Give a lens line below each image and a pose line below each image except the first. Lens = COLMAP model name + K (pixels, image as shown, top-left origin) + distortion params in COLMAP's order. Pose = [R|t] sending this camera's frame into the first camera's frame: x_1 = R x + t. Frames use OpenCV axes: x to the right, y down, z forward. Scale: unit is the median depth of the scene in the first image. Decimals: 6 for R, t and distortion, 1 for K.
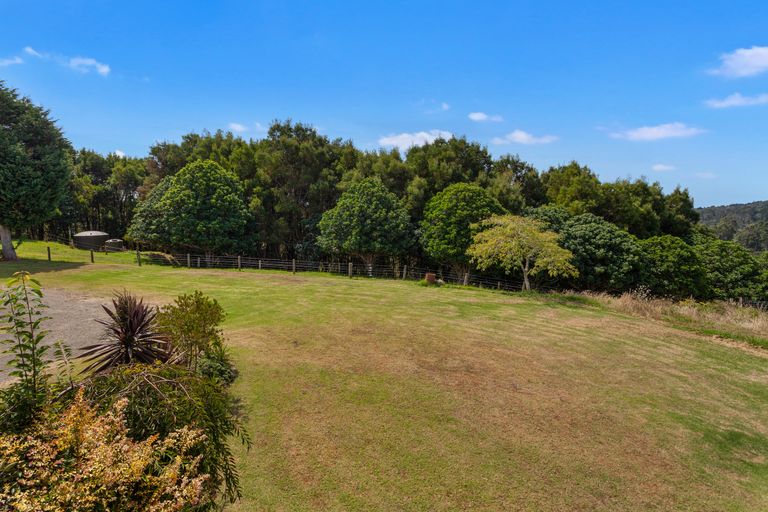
lens RADIAL K [[371.6, 0, 382.2], [0, 371.6, 258.2], [0, 0, 1]] dist [0.004345, 0.000240]
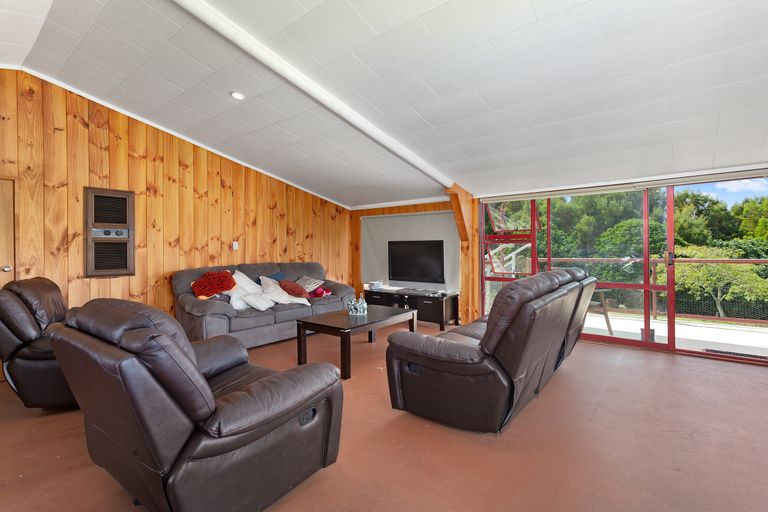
lens RADIAL K [[371.6, 0, 383.0], [0, 371.6, 248.4], [0, 0, 1]] dist [0.004345, 0.000240]
pose [[0.936422, -0.013498, -0.350616, -0.081451], [-0.036307, 0.990168, -0.135087, 0.046583], [0.348992, 0.139229, 0.926725, -0.205067]]
